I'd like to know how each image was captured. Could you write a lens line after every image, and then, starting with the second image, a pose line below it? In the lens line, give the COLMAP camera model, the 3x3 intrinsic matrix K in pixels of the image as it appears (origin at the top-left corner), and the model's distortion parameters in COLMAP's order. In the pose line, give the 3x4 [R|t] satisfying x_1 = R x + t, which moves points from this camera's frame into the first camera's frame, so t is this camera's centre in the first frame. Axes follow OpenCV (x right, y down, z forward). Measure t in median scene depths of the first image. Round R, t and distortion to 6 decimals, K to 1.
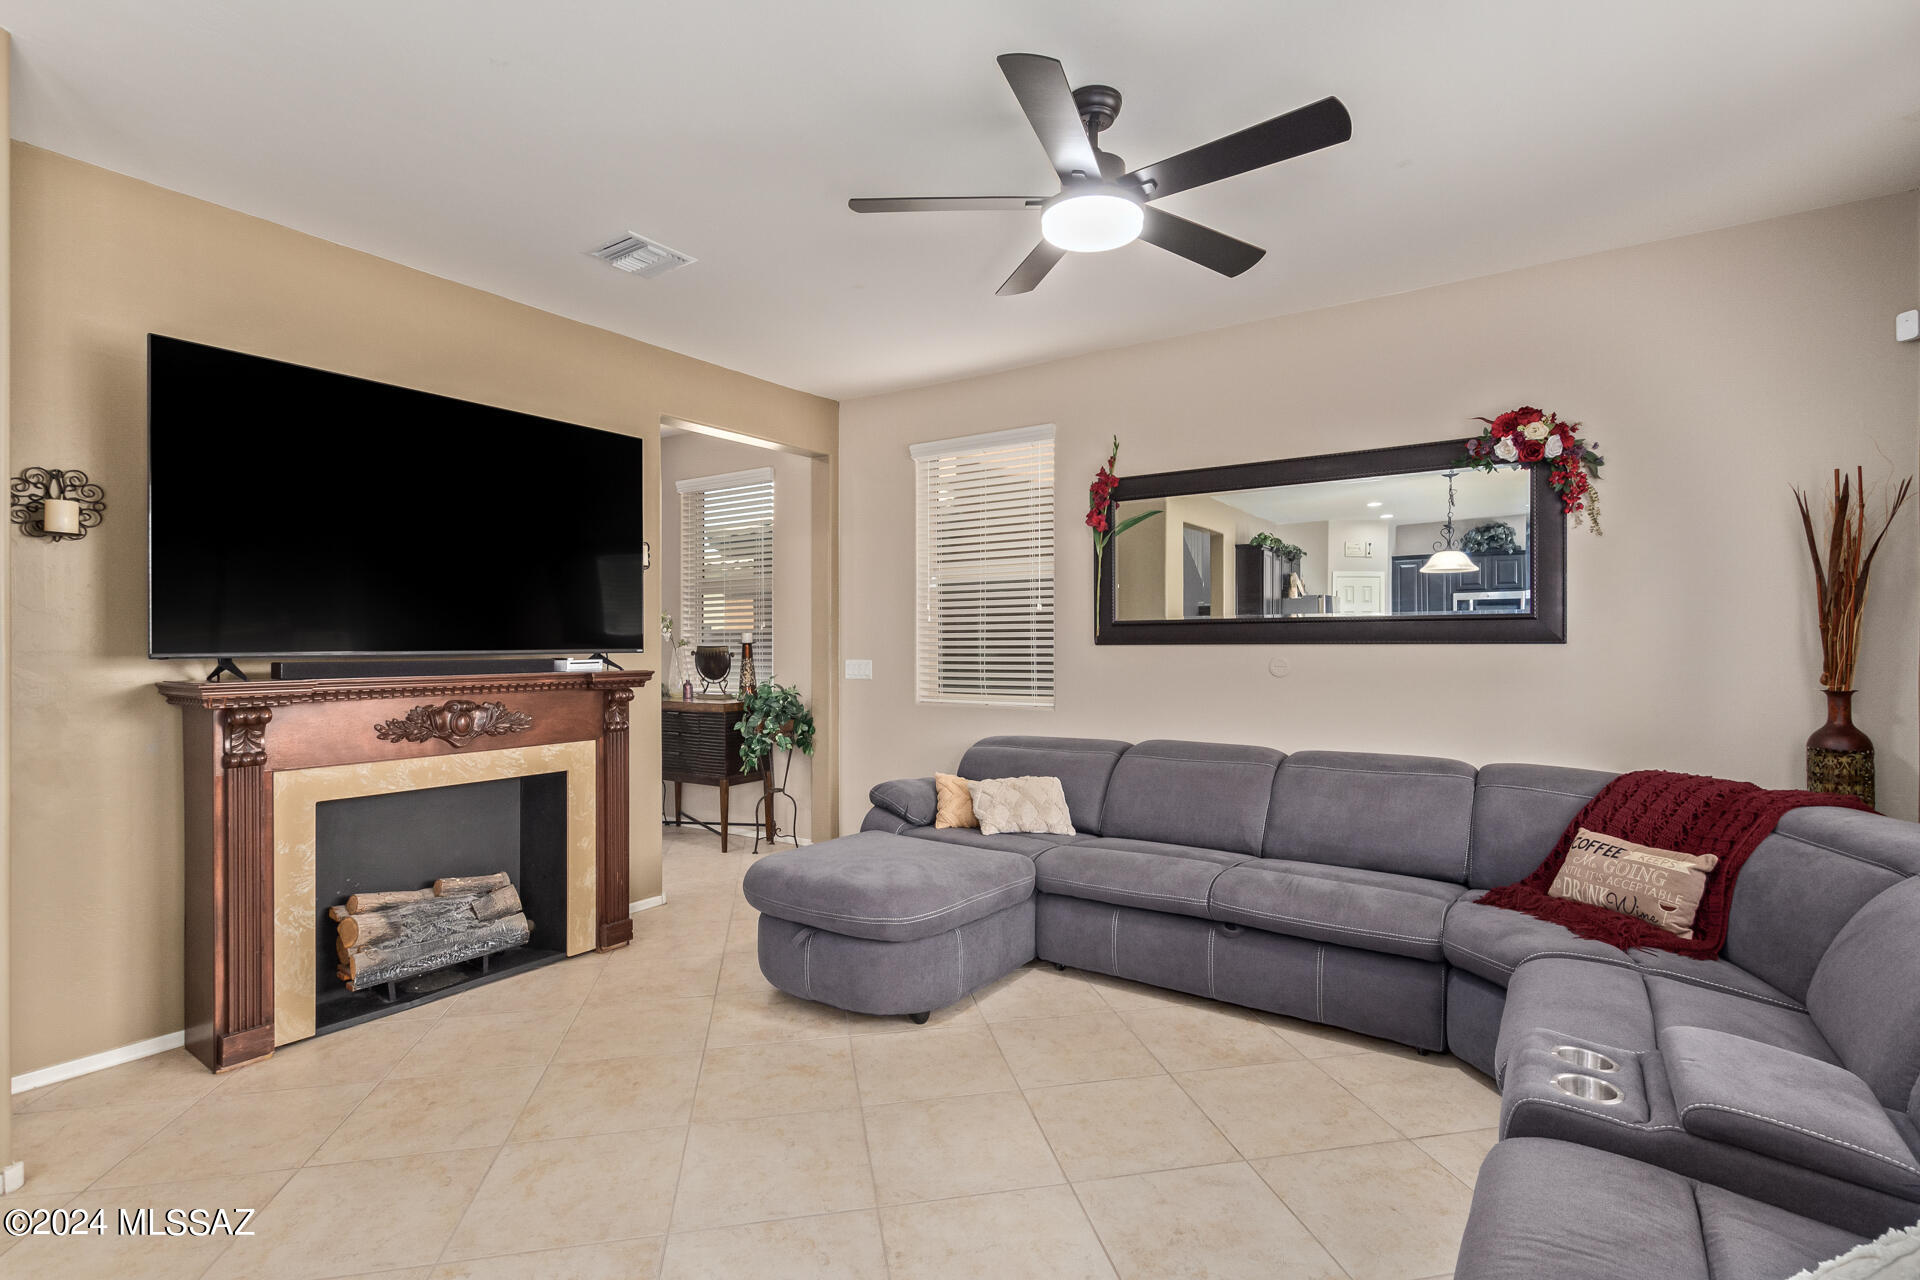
lens RADIAL K [[906.3, 0, 972.7], [0, 906.3, 639.3], [0, 0, 1]] dist [0.008703, -0.000018]
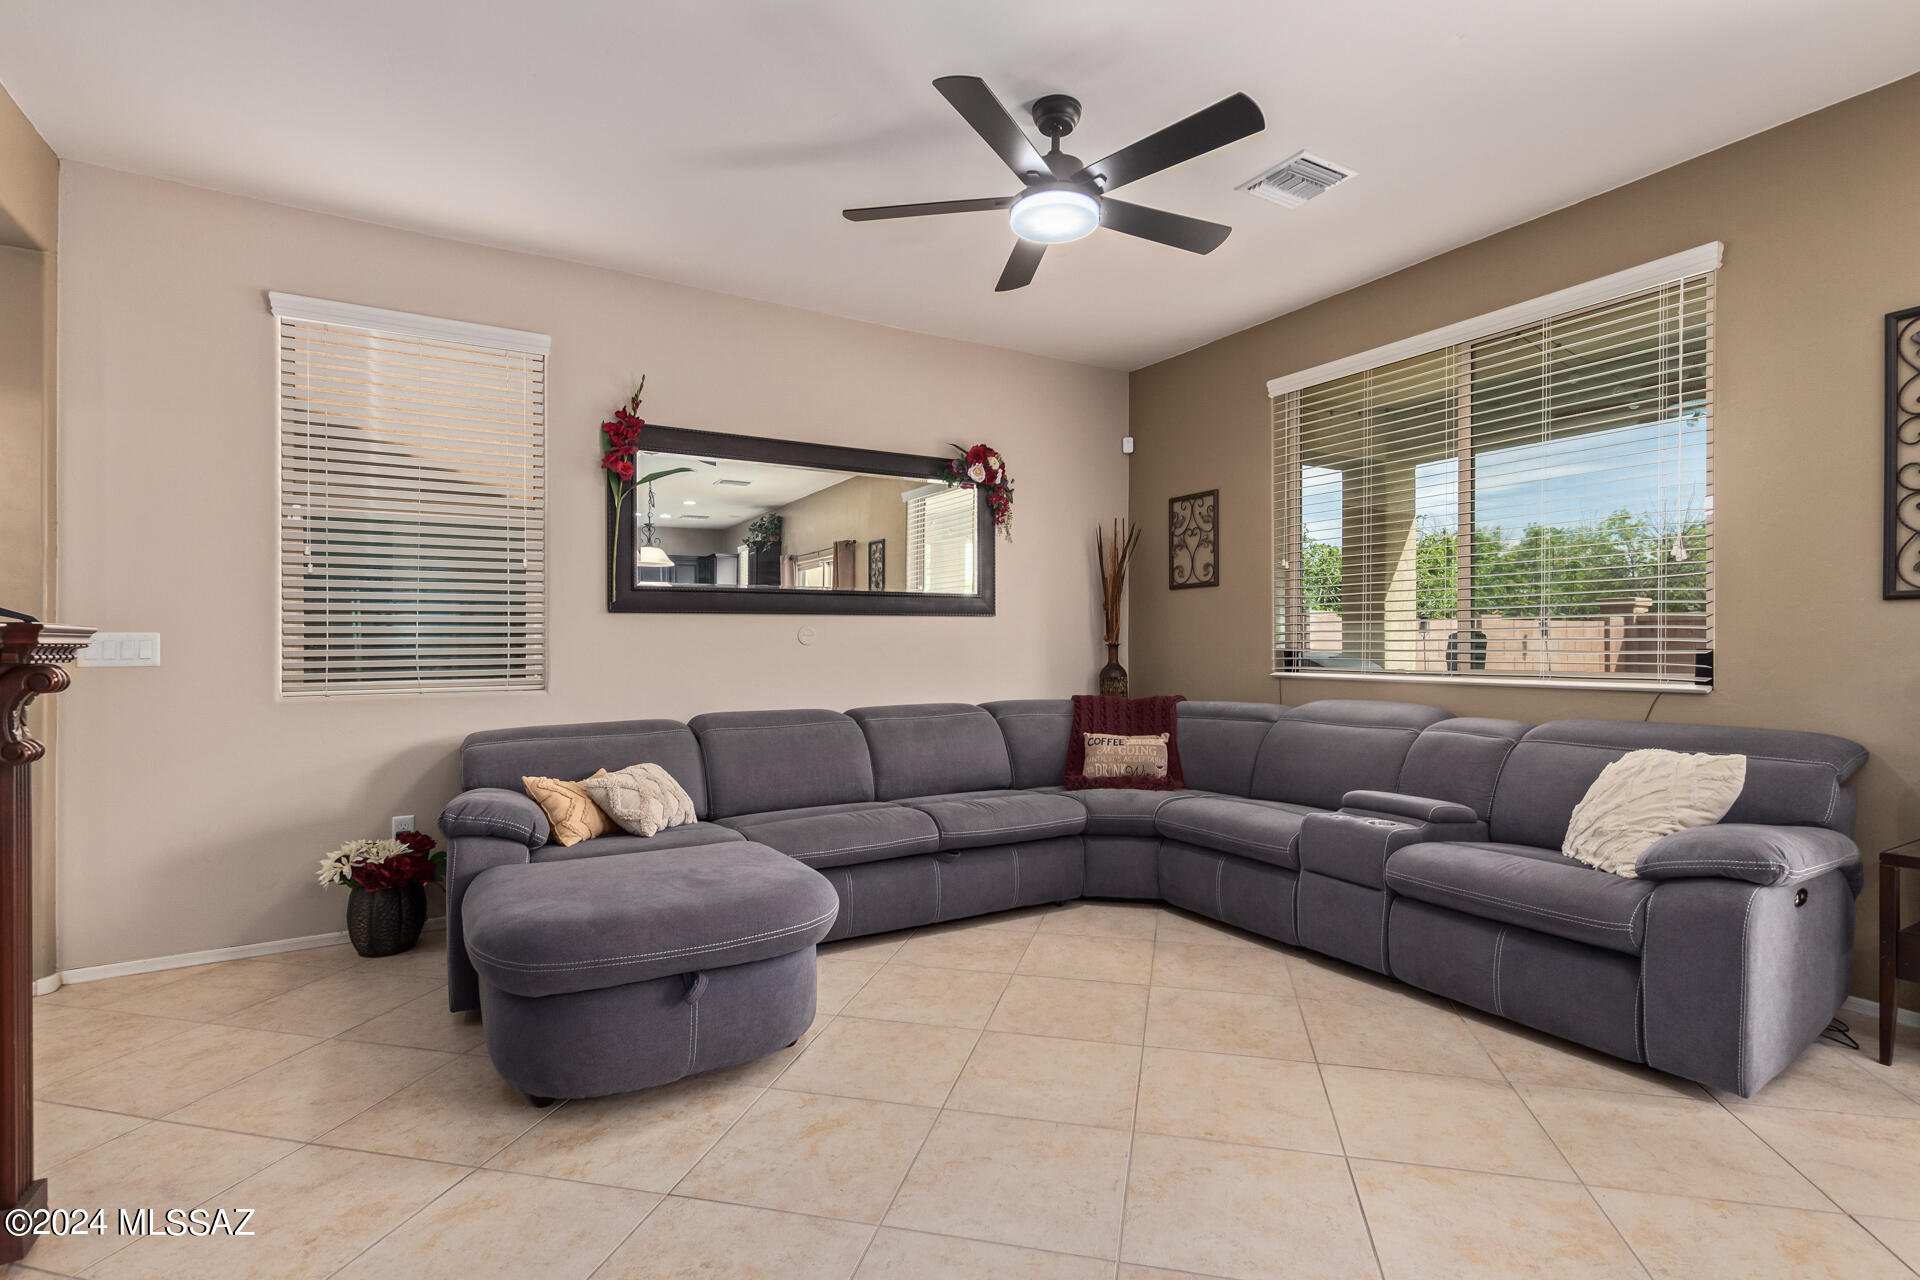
lens RADIAL K [[906.3, 0, 972.1], [0, 906.3, 642.8], [0, 0, 1]] dist [0.008703, -0.000018]
pose [[0.426844, 0.000038, 0.904325, -0.657245], [-0.000140, 1.000000, 0.000024, 0.046920], [-0.904325, -0.000137, 0.426844, 0.435352]]
